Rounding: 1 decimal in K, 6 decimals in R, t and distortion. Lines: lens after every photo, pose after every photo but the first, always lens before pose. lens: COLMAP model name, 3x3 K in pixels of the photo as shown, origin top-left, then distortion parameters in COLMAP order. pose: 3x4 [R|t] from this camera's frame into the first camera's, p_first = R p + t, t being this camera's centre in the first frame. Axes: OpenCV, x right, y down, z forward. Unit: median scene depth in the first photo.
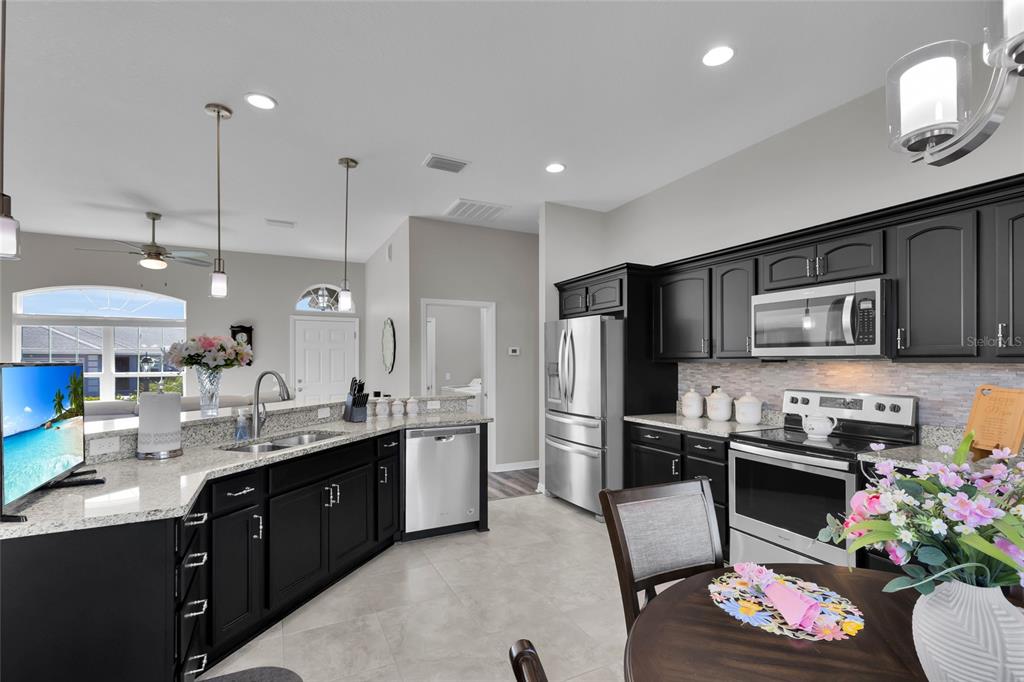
lens RADIAL K [[459.2, 0, 516.1], [0, 459.2, 357.2], [0, 0, 1]] dist [0.001592, 0.000199]
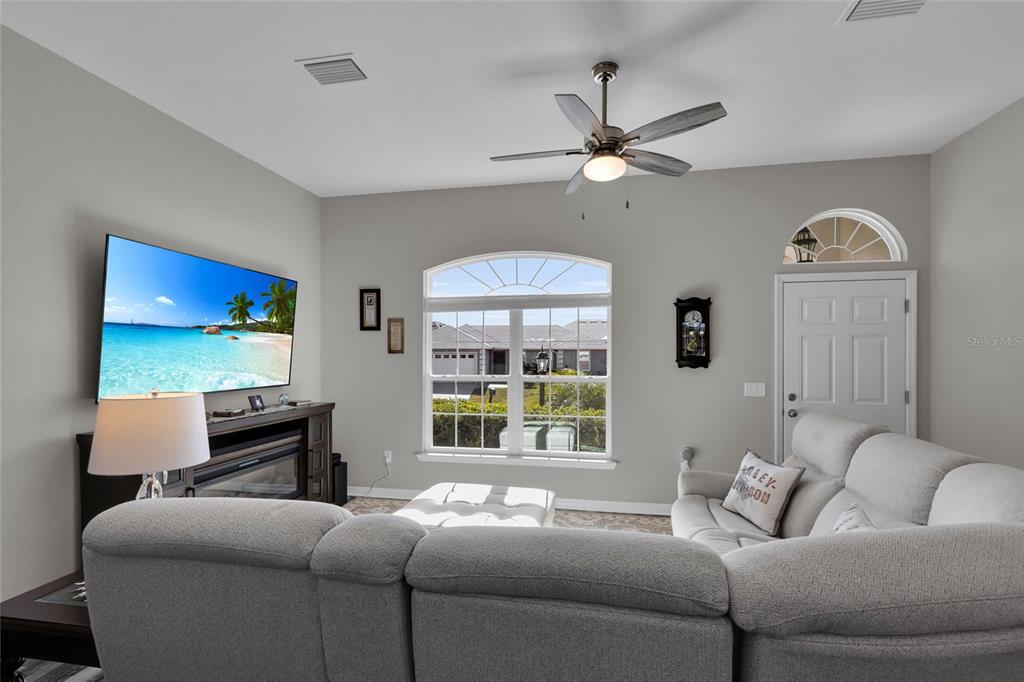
lens RADIAL K [[459.2, 0, 512.2], [0, 459.2, 348.9], [0, 0, 1]] dist [0.001592, 0.000199]
pose [[0.783494, -0.009801, -0.621322, -0.418339], [0.010571, 0.999941, -0.002444, -0.006002], [0.621310, -0.004654, 0.783551, 0.408551]]
